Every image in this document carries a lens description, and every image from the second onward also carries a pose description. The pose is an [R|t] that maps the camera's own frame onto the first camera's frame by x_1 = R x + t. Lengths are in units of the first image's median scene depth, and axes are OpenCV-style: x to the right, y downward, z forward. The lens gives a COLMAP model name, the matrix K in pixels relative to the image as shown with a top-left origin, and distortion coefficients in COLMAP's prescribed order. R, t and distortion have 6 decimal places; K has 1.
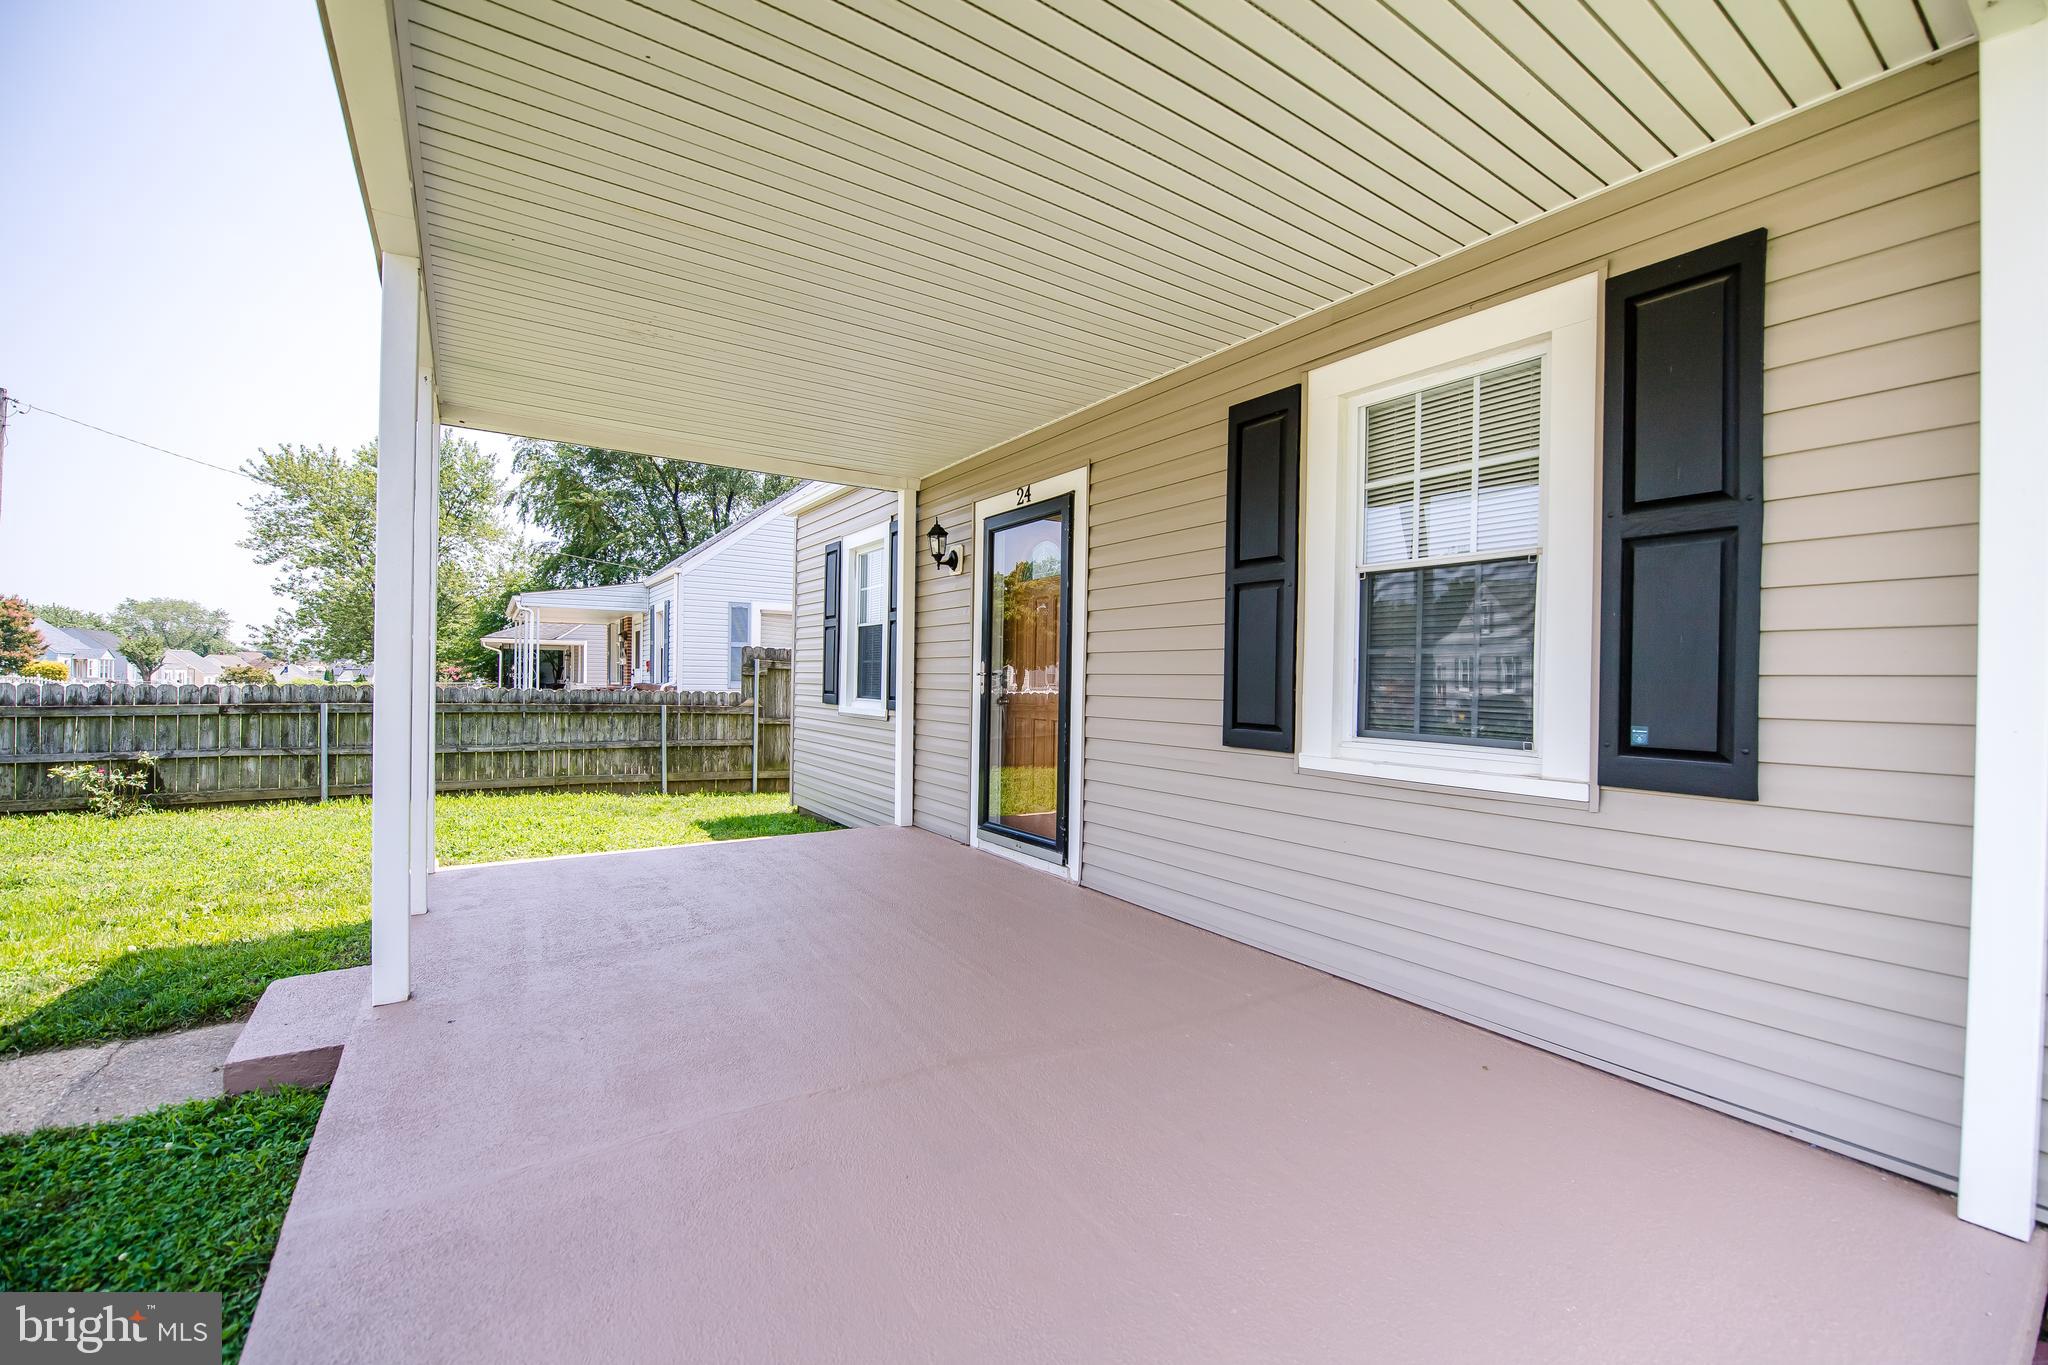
lens RADIAL K [[822.5, 0, 1024.0], [0, 822.5, 682.5], [0, 0, 1]] dist [-0.001931, -0.000262]
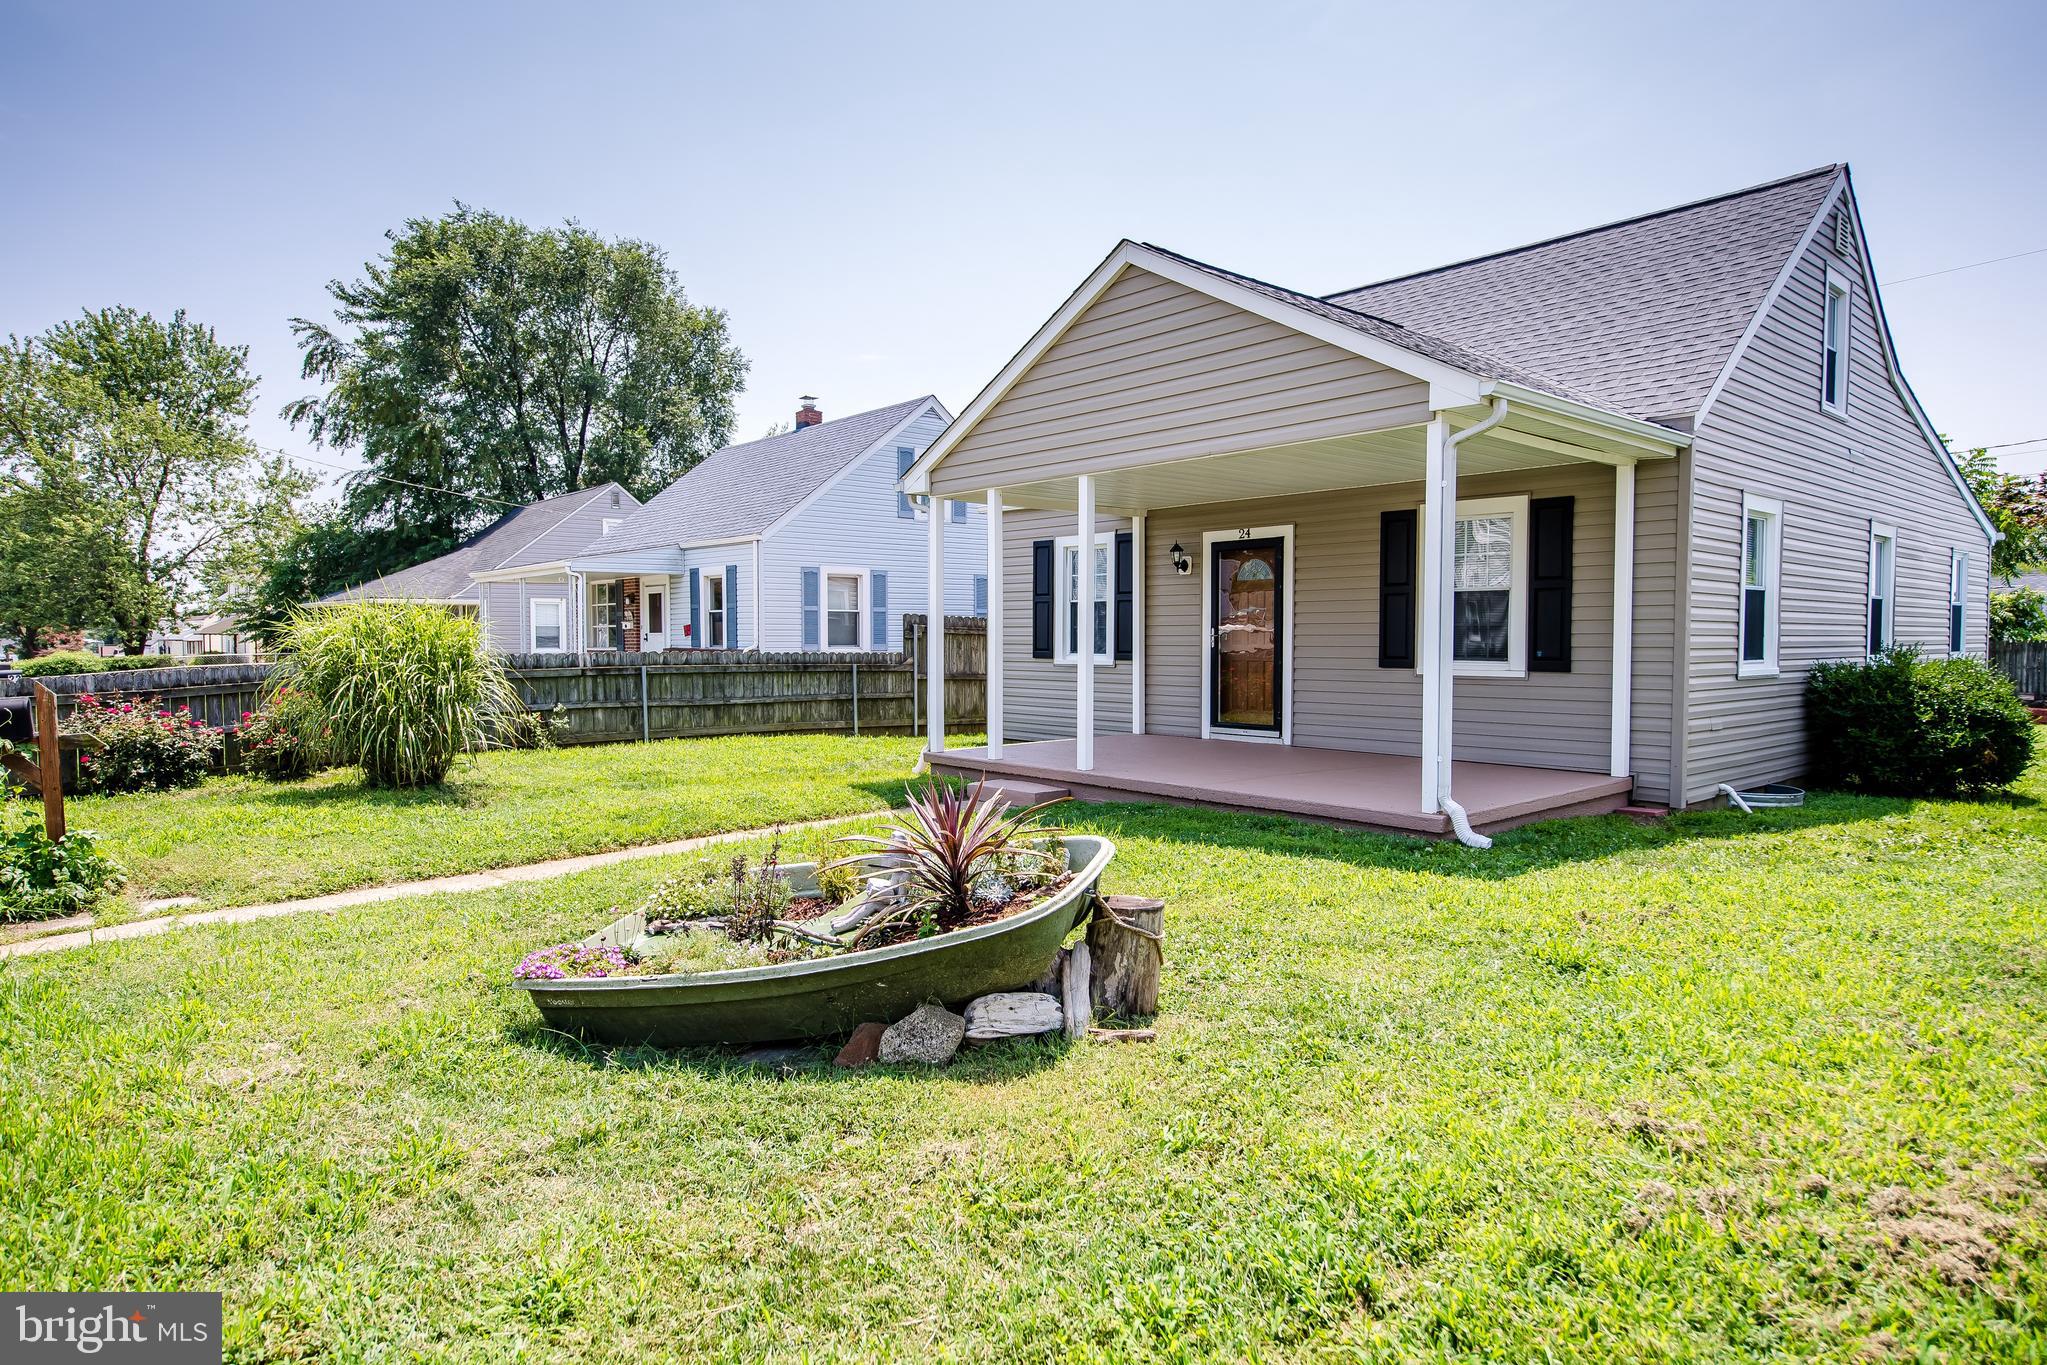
lens RADIAL K [[1180.1, 0, 1023.5], [0, 1180.1, 682.5], [0, 0, 1]] dist [0.017382, 0.000108]
pose [[0.990502, -0.022235, 0.135687, -0.548165], [0.017234, 0.999132, 0.037920, -0.009239], [-0.136412, -0.035221, 0.990026, -0.969028]]
